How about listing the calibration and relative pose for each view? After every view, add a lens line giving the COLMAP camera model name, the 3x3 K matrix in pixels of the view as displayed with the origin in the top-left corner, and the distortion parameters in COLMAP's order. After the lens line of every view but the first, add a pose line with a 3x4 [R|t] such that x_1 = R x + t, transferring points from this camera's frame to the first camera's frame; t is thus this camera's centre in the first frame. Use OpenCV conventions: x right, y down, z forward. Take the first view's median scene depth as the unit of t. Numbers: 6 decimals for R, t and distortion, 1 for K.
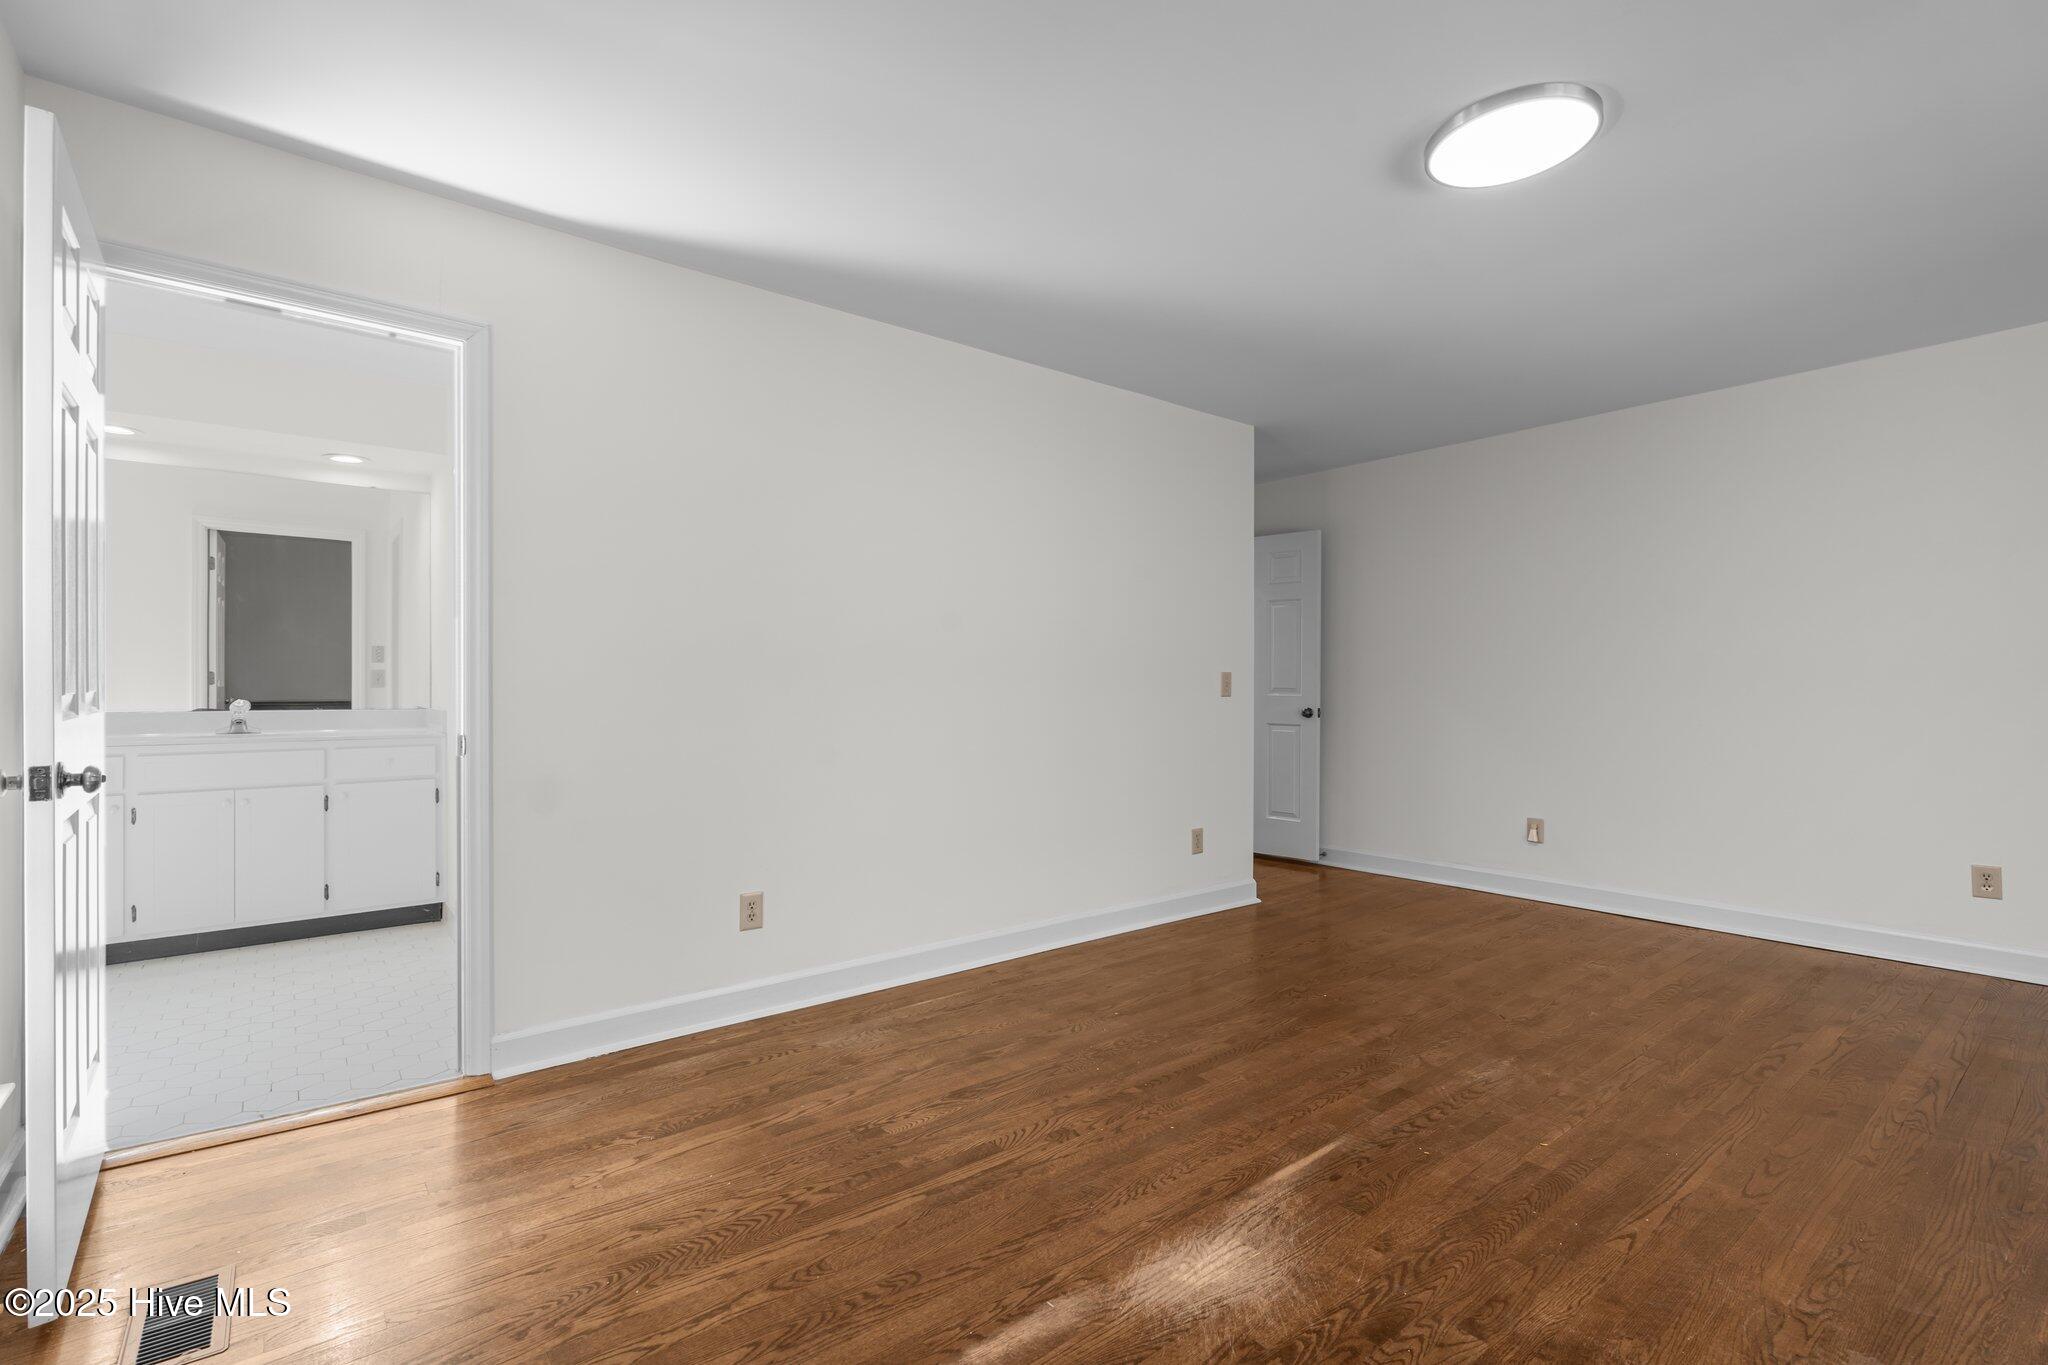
lens RADIAL K [[933.2, 0, 1032.6], [0, 933.2, 676.2], [0, 0, 1]] dist [-0.008822, 0.001193]
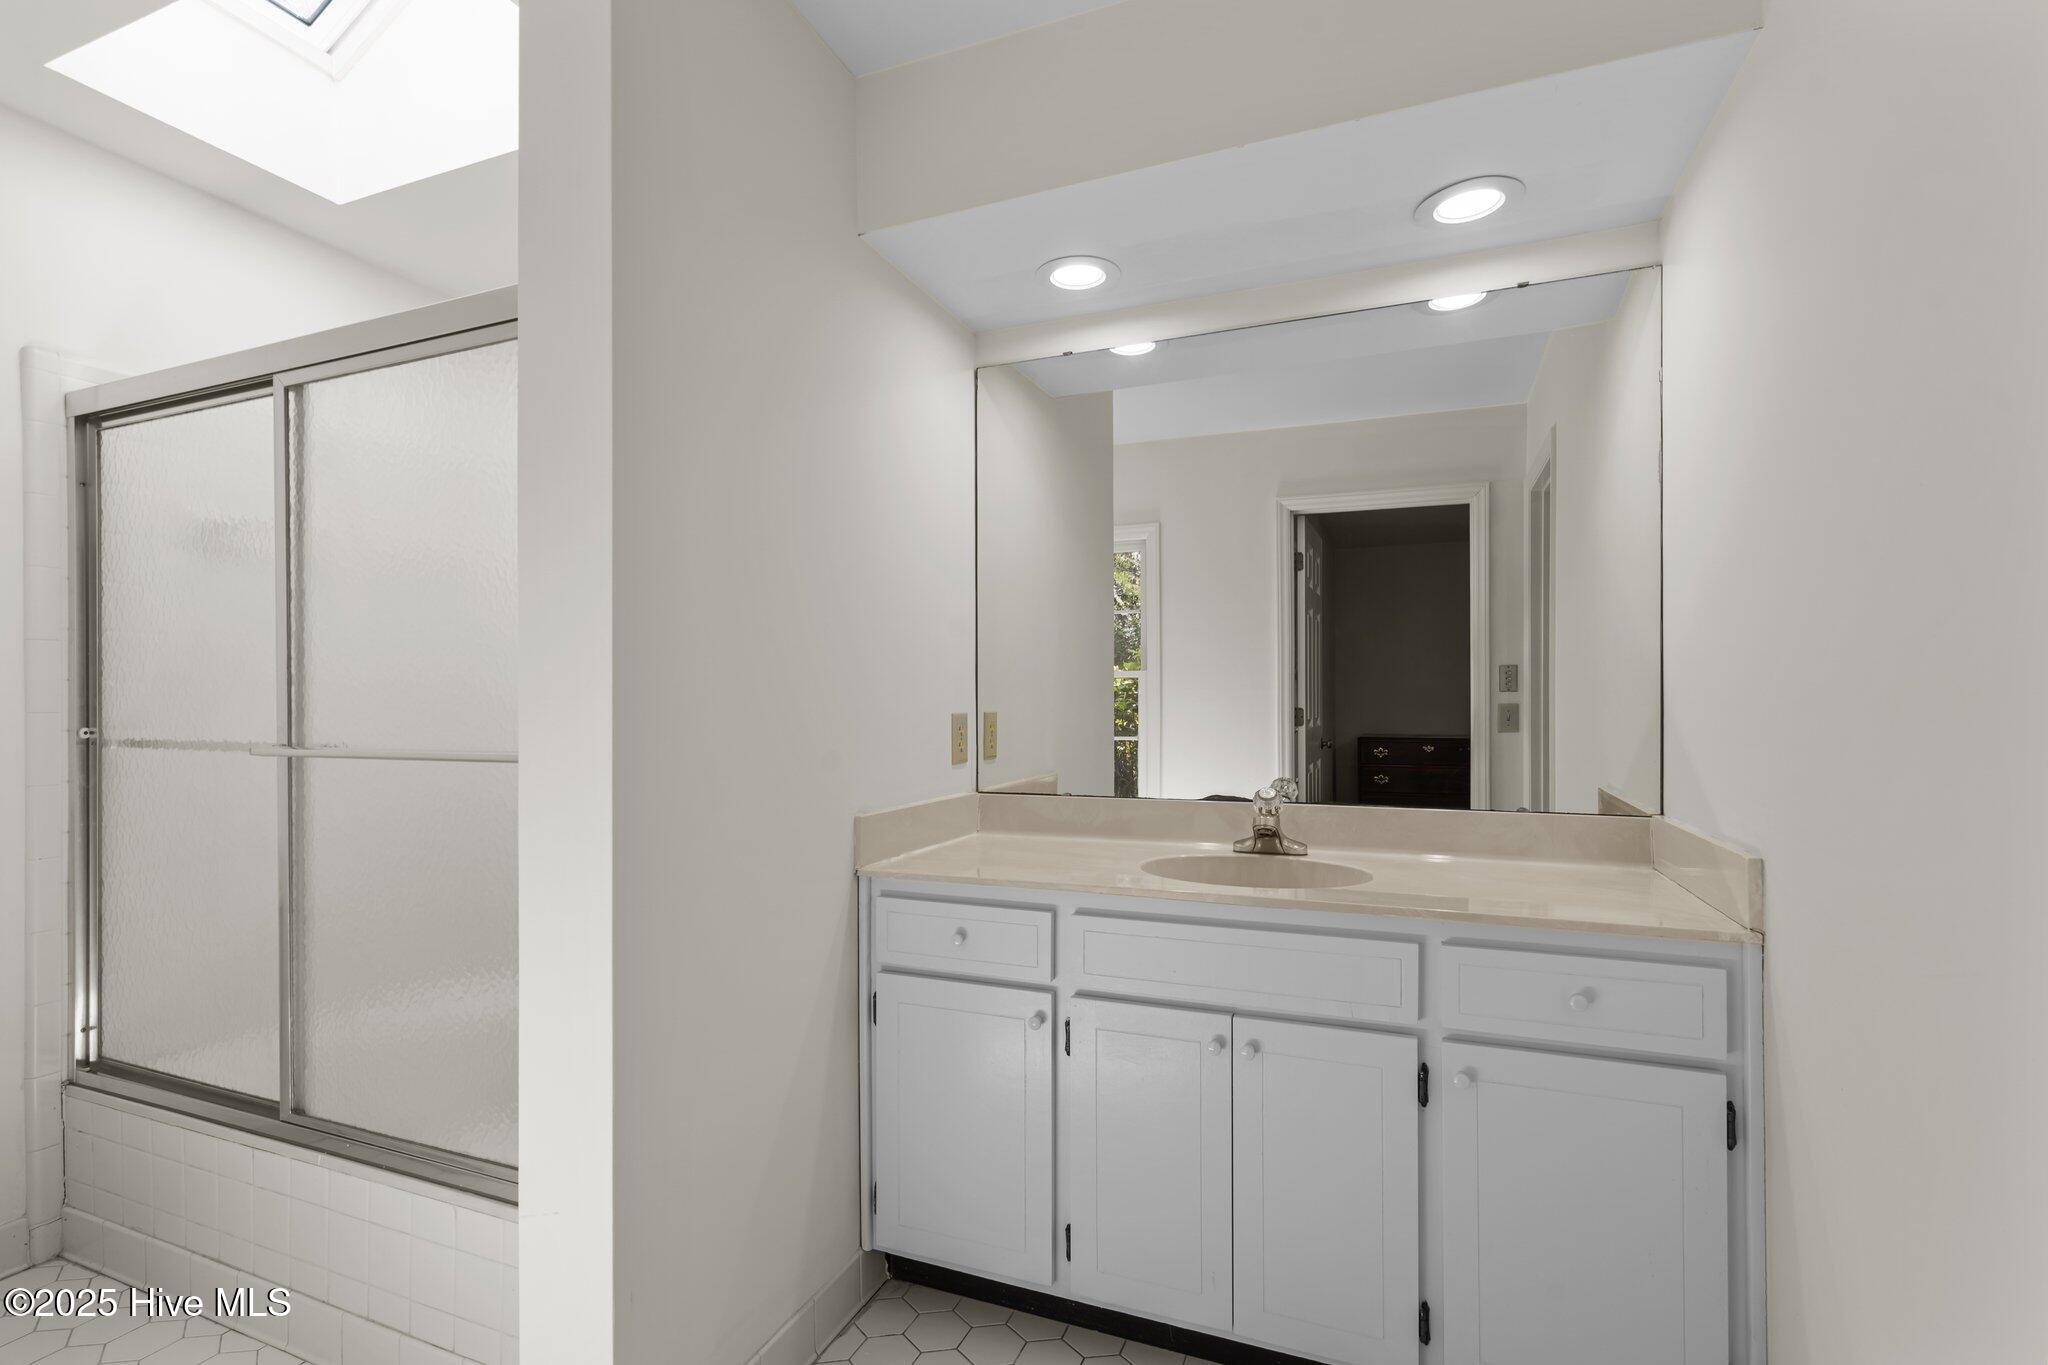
lens RADIAL K [[933.2, 0, 1027.5], [0, 933.2, 690.1], [0, 0, 1]] dist [-0.008822, 0.001193]
pose [[0.479639, -0.012122, -0.877382, -0.331758], [0.006325, 0.999926, -0.010358, -0.011851], [0.877443, -0.000581, 0.479680, 0.445683]]
